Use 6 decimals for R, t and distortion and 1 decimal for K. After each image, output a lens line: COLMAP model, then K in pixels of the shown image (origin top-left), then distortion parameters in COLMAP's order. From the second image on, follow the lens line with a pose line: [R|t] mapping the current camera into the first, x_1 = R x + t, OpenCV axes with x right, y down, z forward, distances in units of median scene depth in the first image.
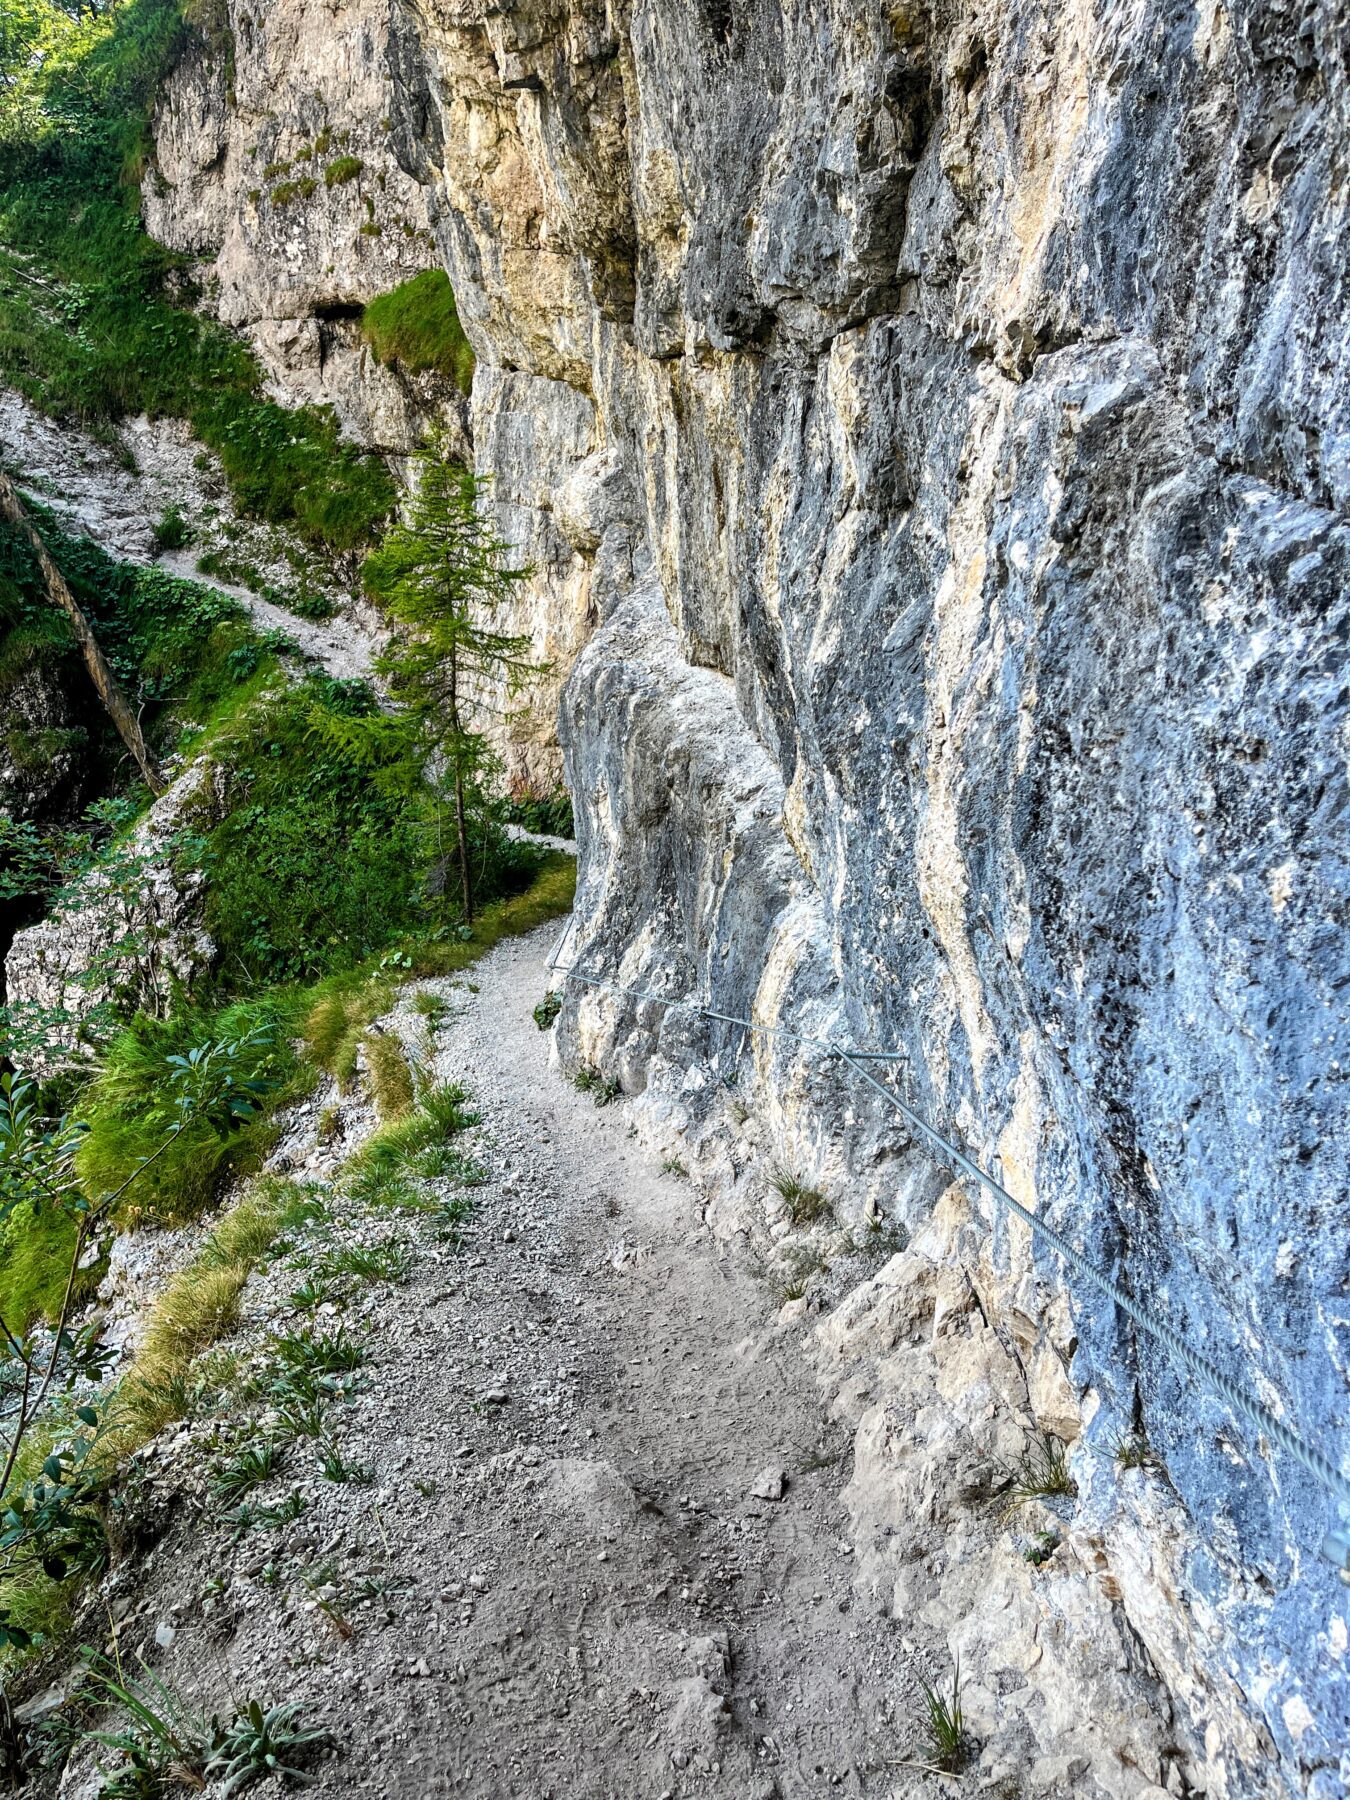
lens RADIAL K [[1340.8, 0, 675.0], [0, 1340.8, 900.0], [0, 0, 1]] dist [0.076756, -0.116475]
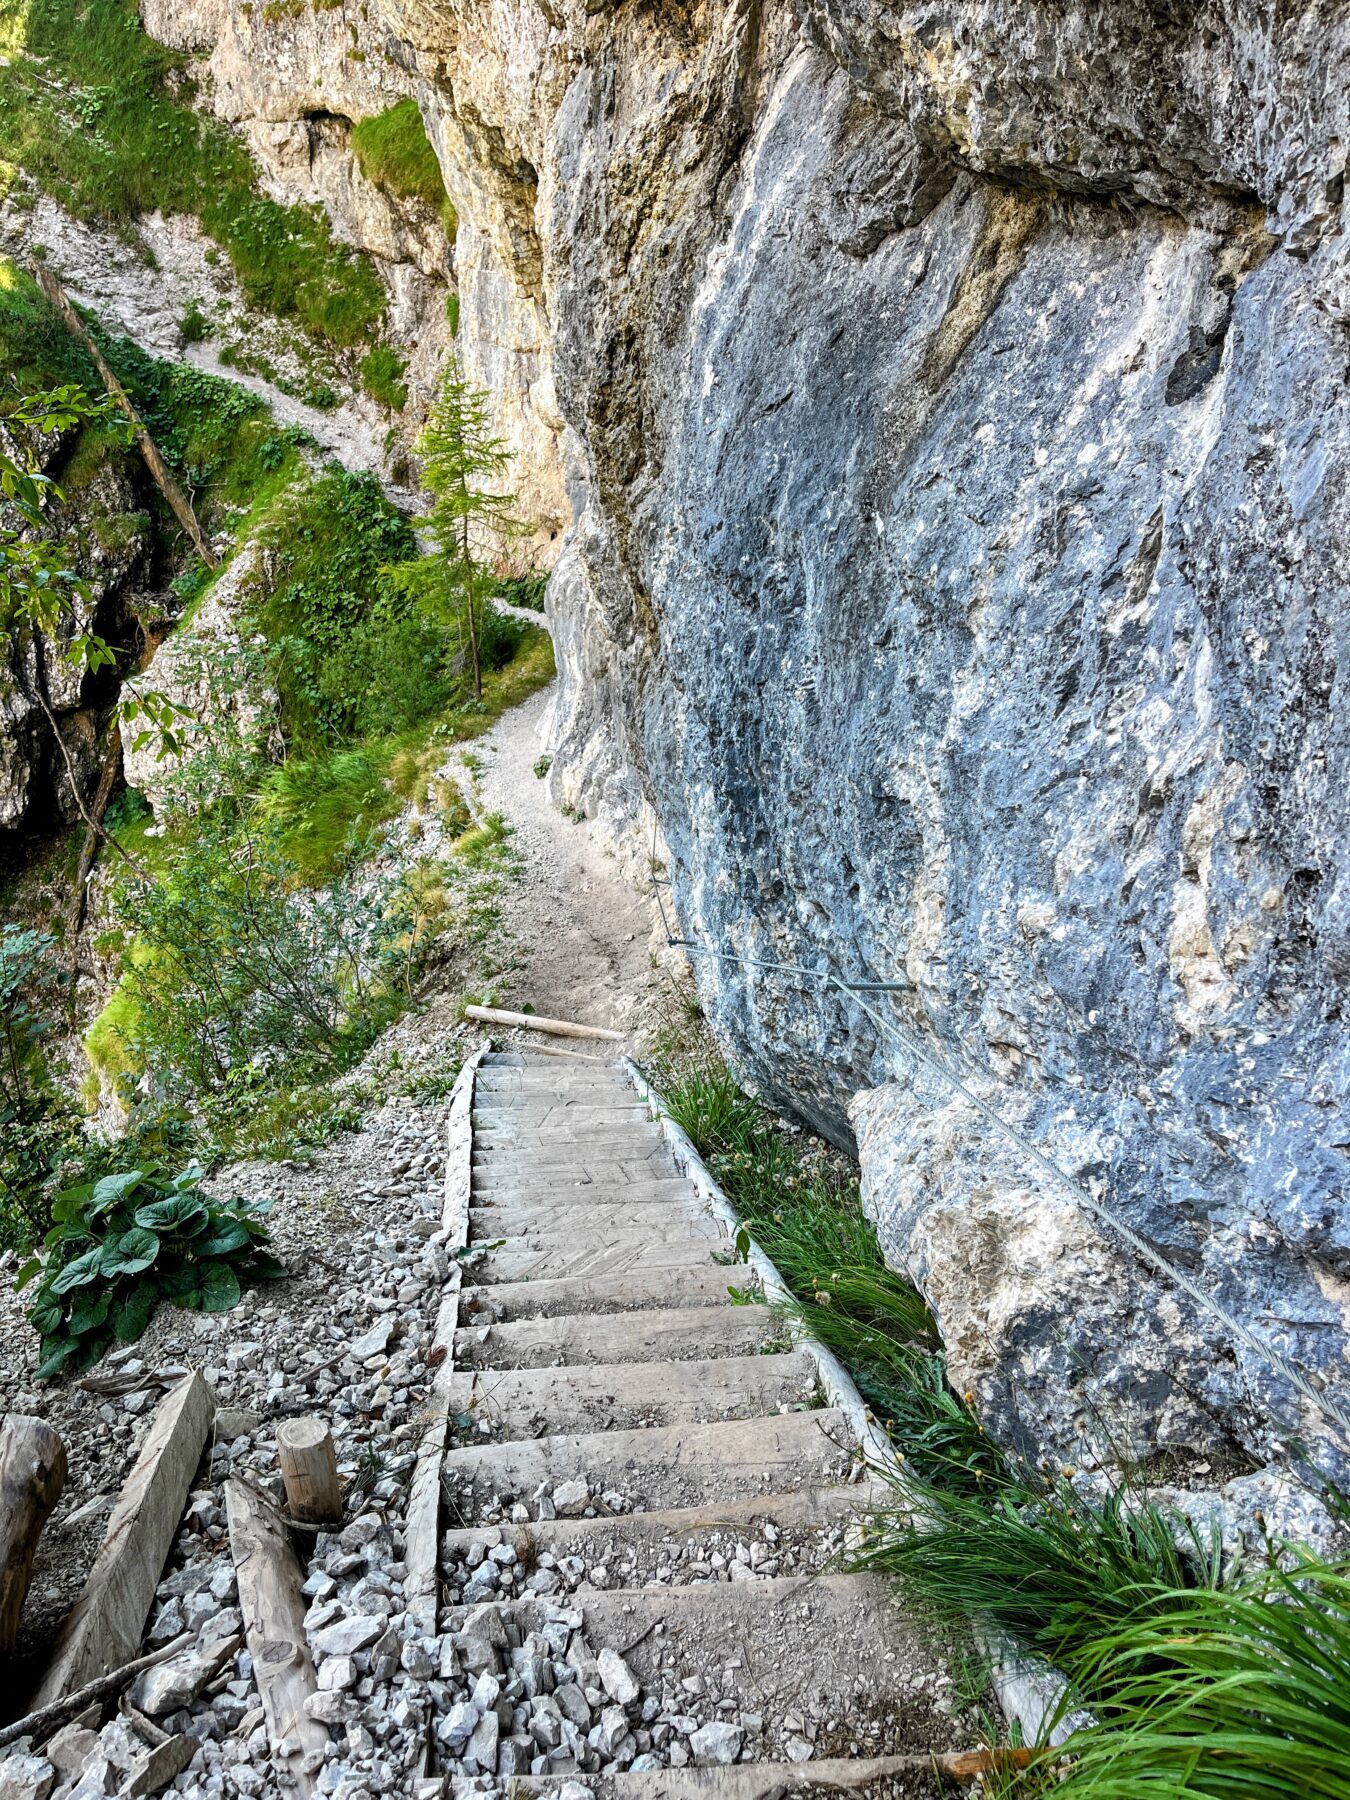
lens RADIAL K [[1324.0, 0, 675.0], [0, 1324.0, 900.0], [0, 0, 1]] dist [0.092453, -0.140020]
pose [[0.999615, -0.005548, 0.027182, 0.010968], [-0.000658, 0.974782, 0.223157, -0.049514], [-0.027734, -0.223089, 0.974403, -0.266594]]
